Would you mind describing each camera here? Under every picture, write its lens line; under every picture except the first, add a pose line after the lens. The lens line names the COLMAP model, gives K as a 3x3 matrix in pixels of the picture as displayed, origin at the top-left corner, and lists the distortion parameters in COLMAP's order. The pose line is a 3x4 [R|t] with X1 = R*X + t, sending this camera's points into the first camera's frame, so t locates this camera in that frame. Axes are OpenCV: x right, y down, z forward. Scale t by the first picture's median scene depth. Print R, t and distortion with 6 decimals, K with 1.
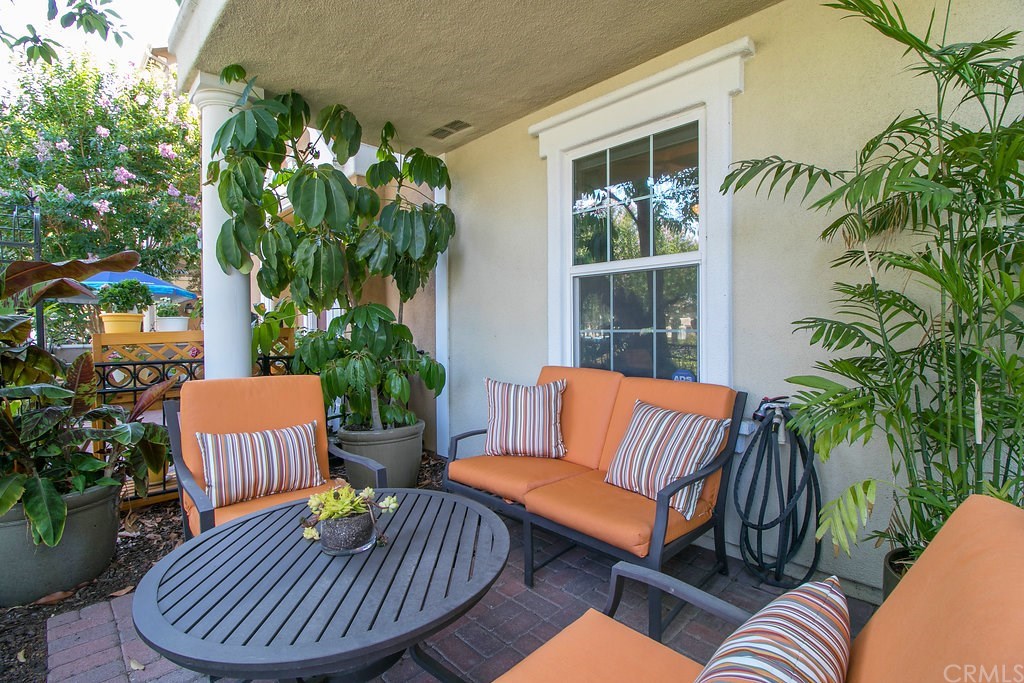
lens RADIAL K [[469.1, 0, 514.4], [0, 469.1, 332.0], [0, 0, 1]] dist [0.000922, -0.014843]
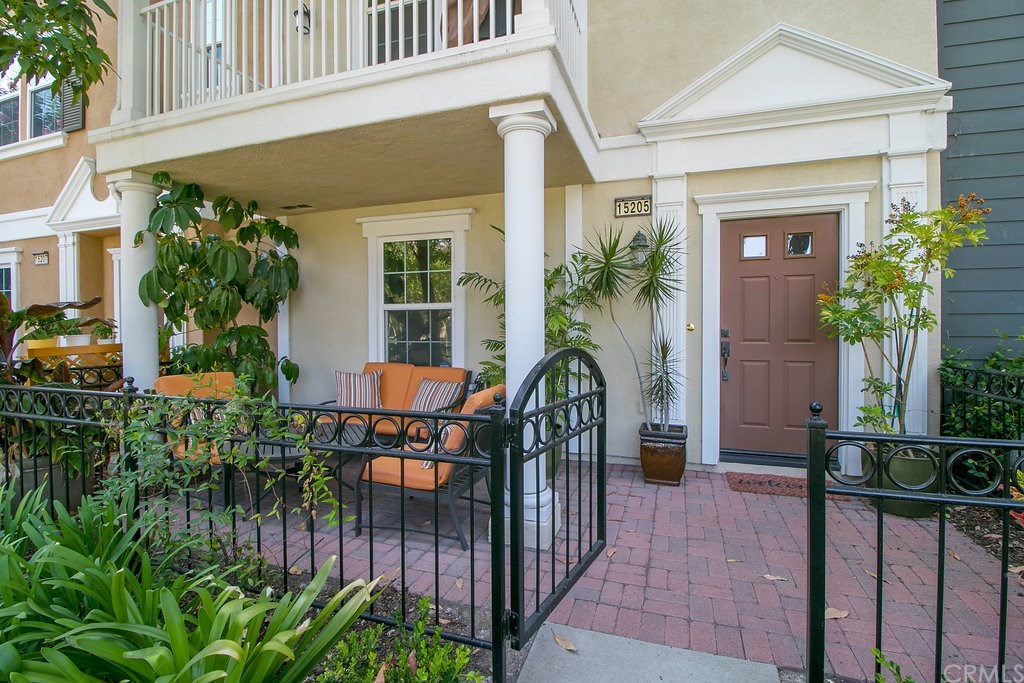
lens RADIAL K [[469.1, 0, 514.4], [0, 469.1, 332.0], [0, 0, 1]] dist [0.000922, -0.014843]
pose [[0.892181, -0.002944, 0.451668, -0.236844], [0.002332, 0.999995, 0.001912, -0.041522], [-0.451671, -0.000653, 0.892184, -0.787647]]
